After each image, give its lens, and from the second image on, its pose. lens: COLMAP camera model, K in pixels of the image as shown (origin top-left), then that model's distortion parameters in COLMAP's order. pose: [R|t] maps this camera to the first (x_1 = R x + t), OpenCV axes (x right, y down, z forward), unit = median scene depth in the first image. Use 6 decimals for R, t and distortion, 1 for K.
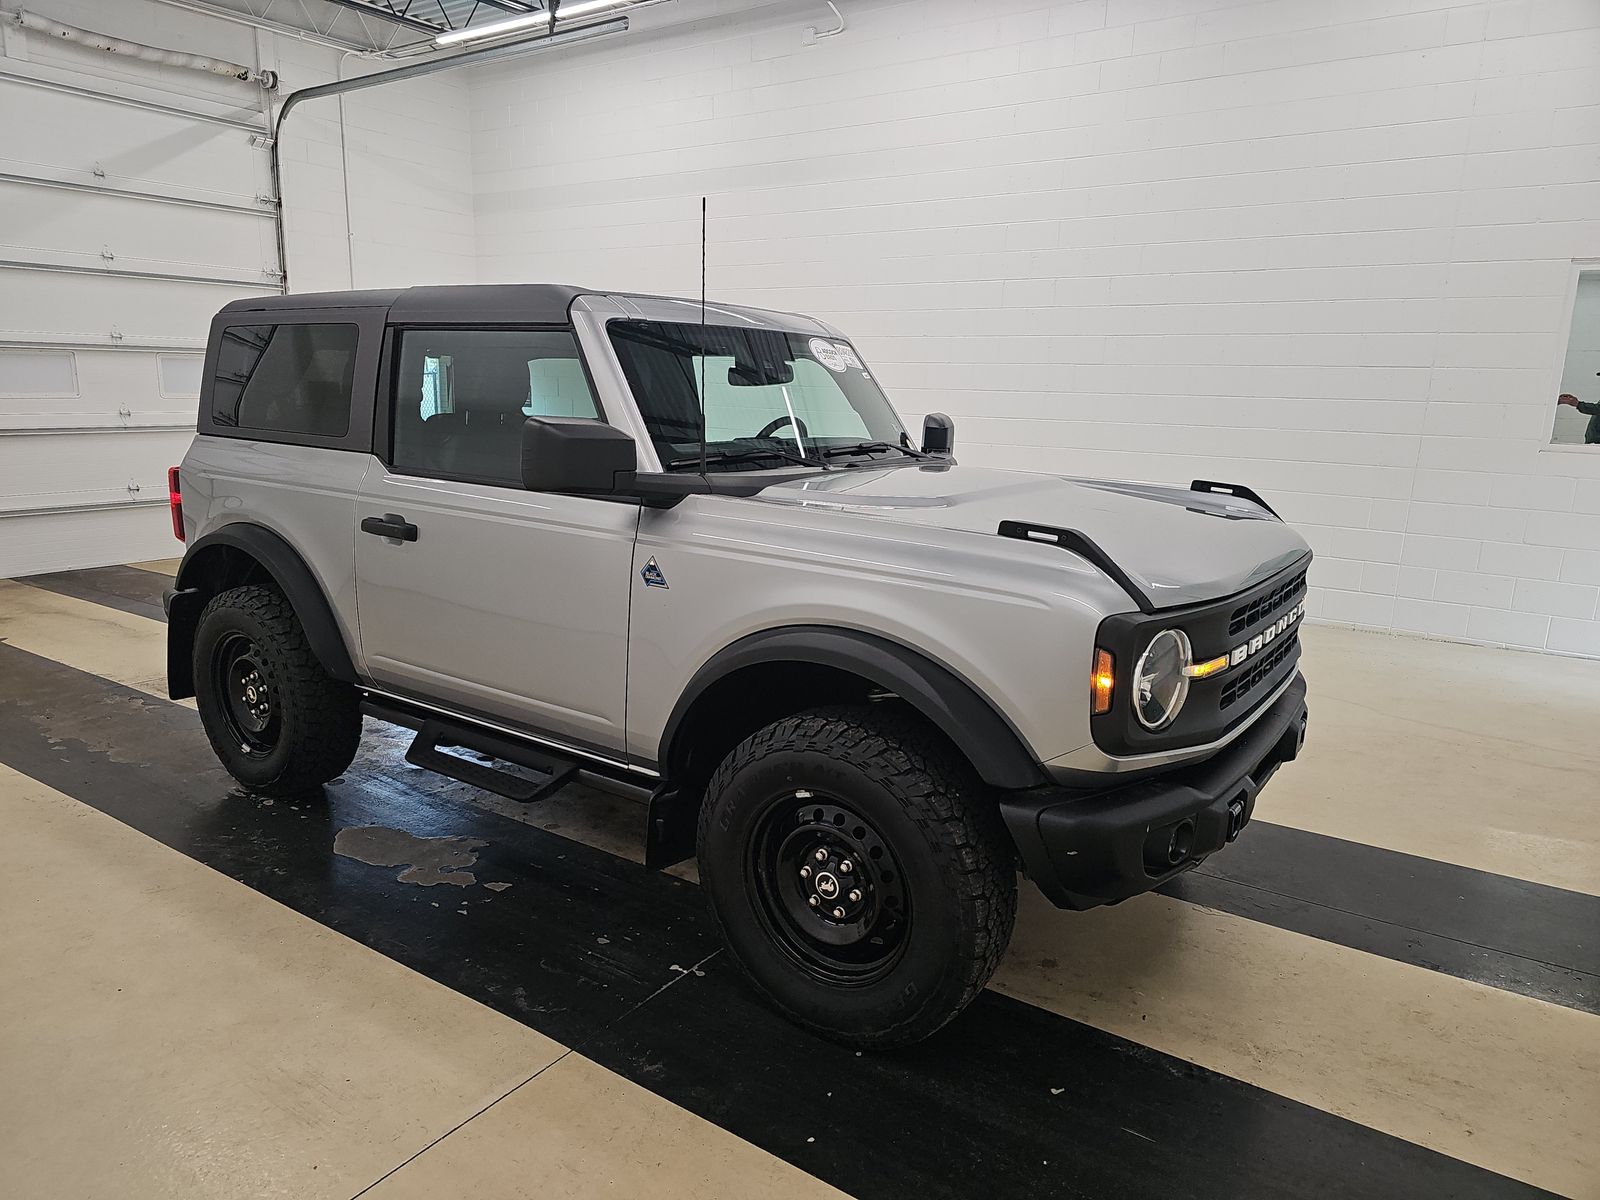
lens RADIAL K [[1060.6, 0, 809.3], [0, 1060.6, 601.7], [0, 0, 1]] dist [0.047563, -0.032065]
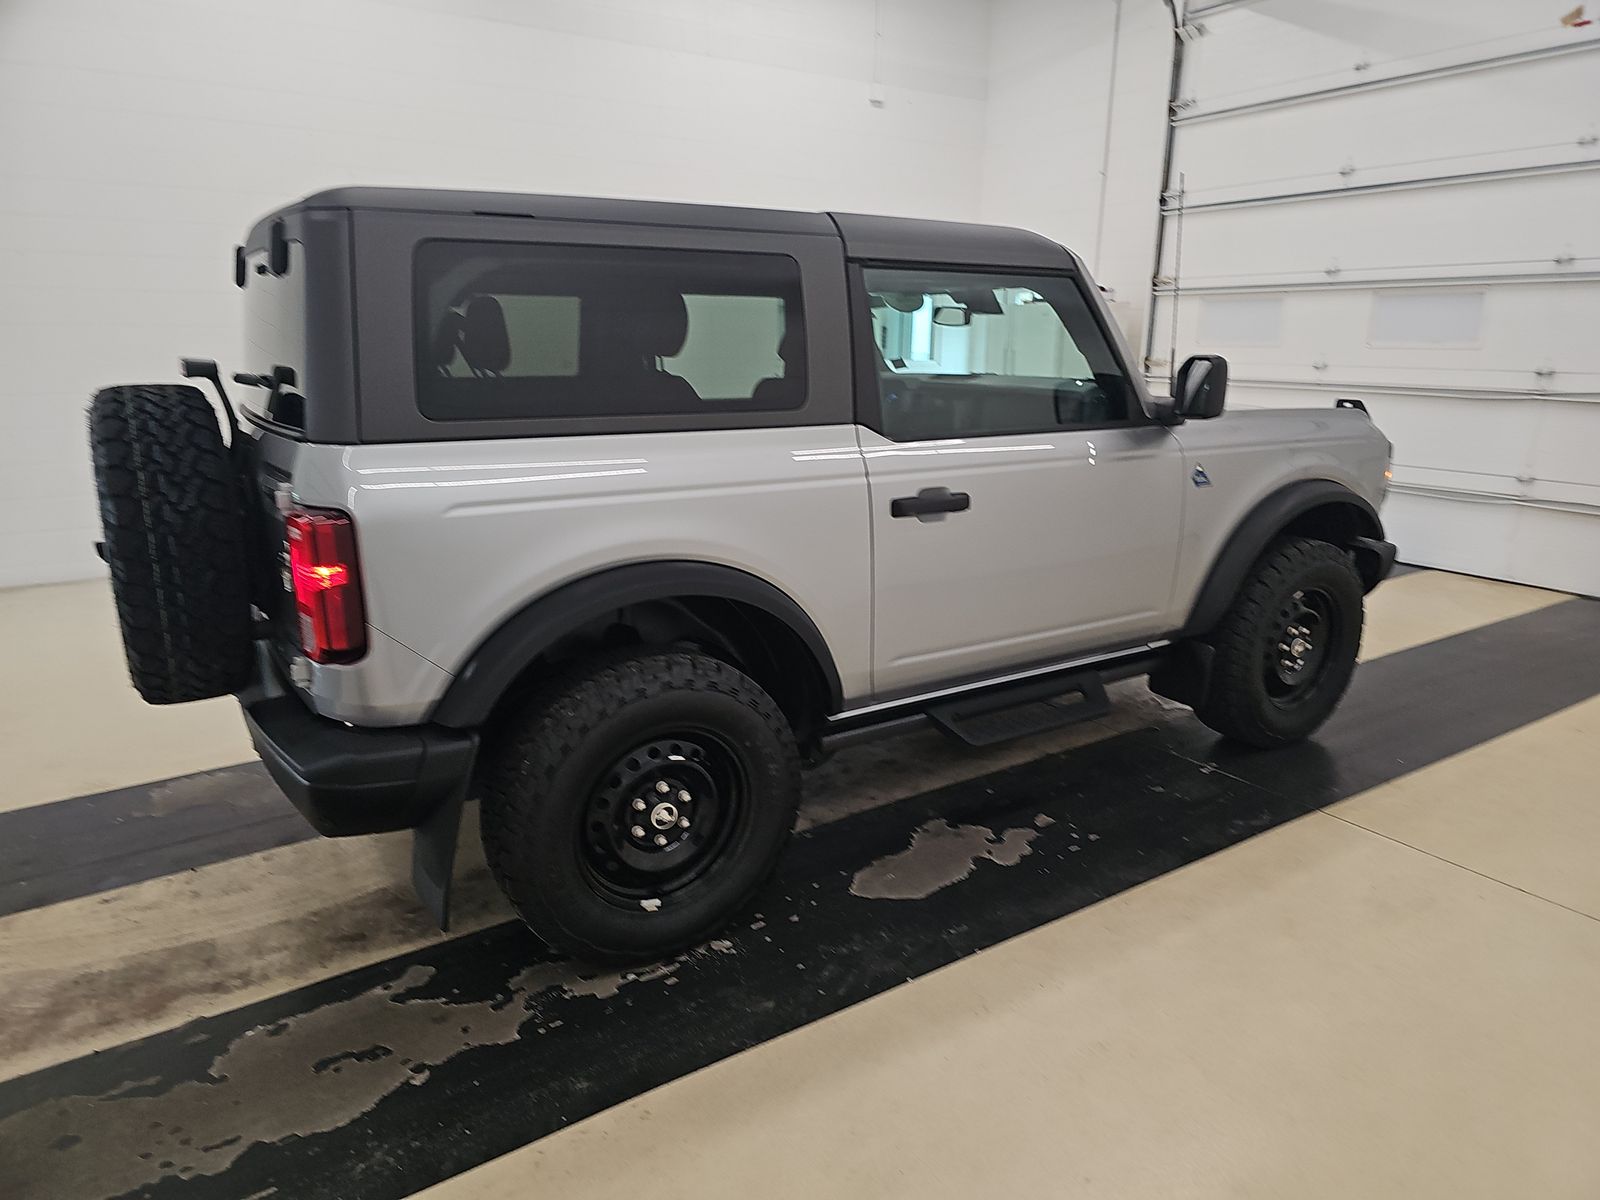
lens RADIAL K [[1060.6, 0, 809.3], [0, 1060.6, 601.7], [0, 0, 1]] dist [0.047563, -0.032065]
pose [[0.374973, -0.256557, 0.890828, -1.409534], [0.186237, 0.962199, 0.198719, -0.210765], [-0.908136, 0.091390, 0.408579, 0.865362]]
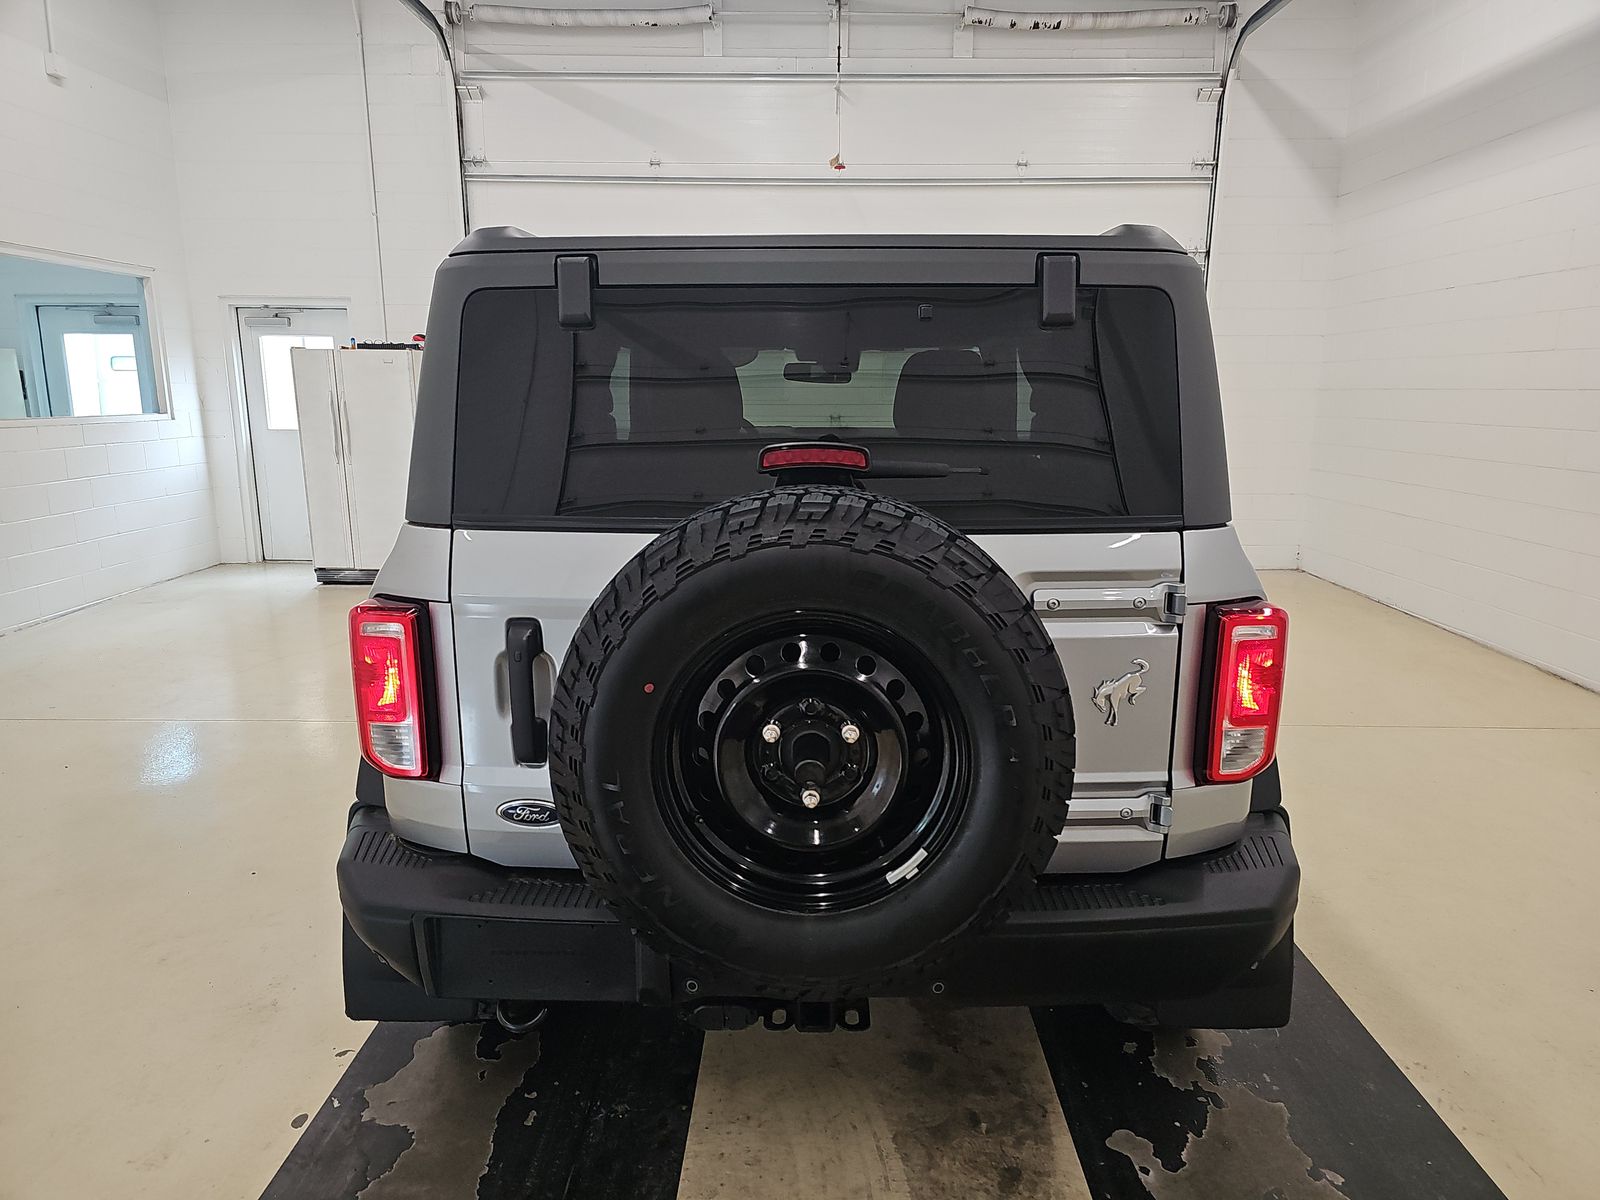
lens RADIAL K [[1060.6, 0, 809.3], [0, 1060.6, 601.7], [0, 0, 1]] dist [0.047563, -0.032065]
pose [[-0.573279, -0.197490, 0.795204, -1.269625], [0.138134, 0.933331, 0.331378, -0.374491], [-0.807633, 0.299817, -0.507779, 1.692589]]
